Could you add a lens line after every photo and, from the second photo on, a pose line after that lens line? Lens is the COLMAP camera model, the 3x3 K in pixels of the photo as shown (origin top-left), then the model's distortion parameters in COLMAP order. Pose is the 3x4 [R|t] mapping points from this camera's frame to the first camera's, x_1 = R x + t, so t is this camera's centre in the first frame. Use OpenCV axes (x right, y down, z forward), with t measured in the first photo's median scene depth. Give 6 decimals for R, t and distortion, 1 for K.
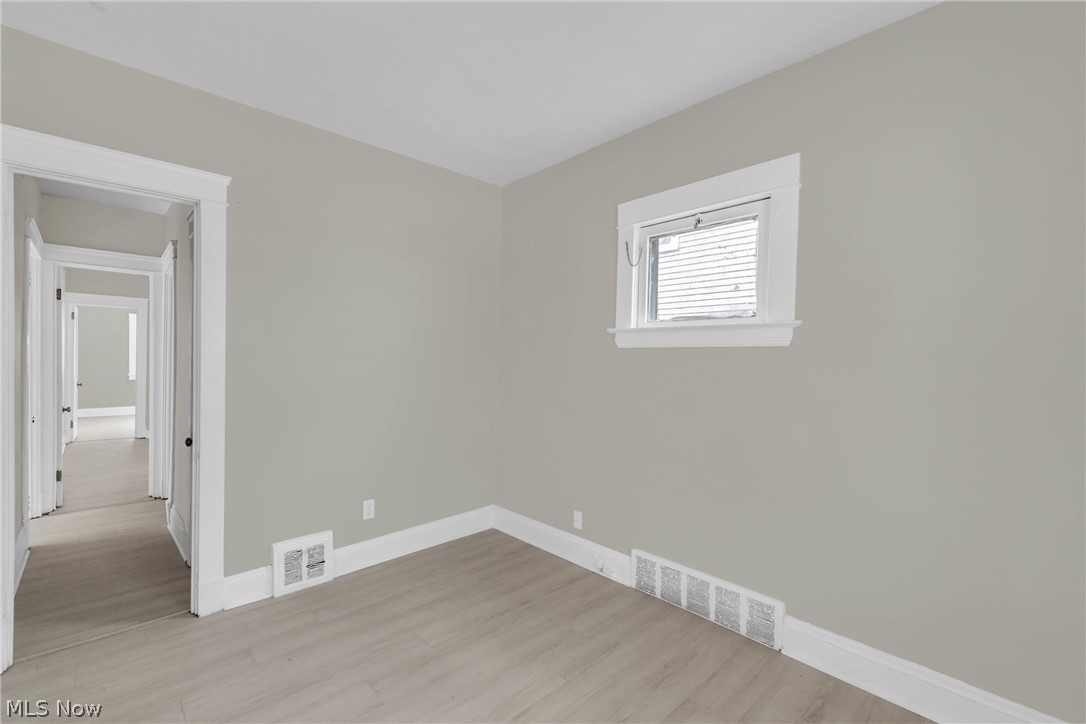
lens RADIAL K [[493.4, 0, 541.7], [0, 493.4, 374.5], [0, 0, 1]] dist [-0.000857, -0.000087]
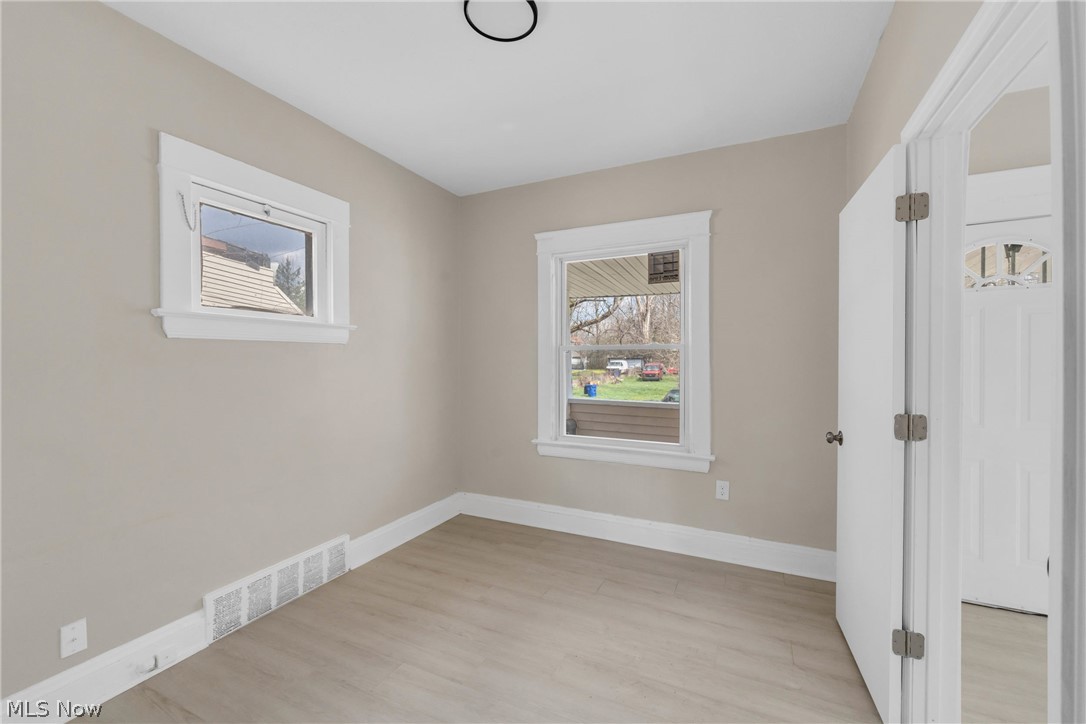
lens RADIAL K [[449.0, 0, 543.0], [0, 449.0, 362.0], [0, 0, 1]] dist [0.000005, 0.000124]
pose [[-0.381826, -0.026227, 0.923862, -0.749447], [0.017305, 0.999219, 0.035519, -0.036411], [-0.924072, 0.029549, -0.381074, 0.866422]]
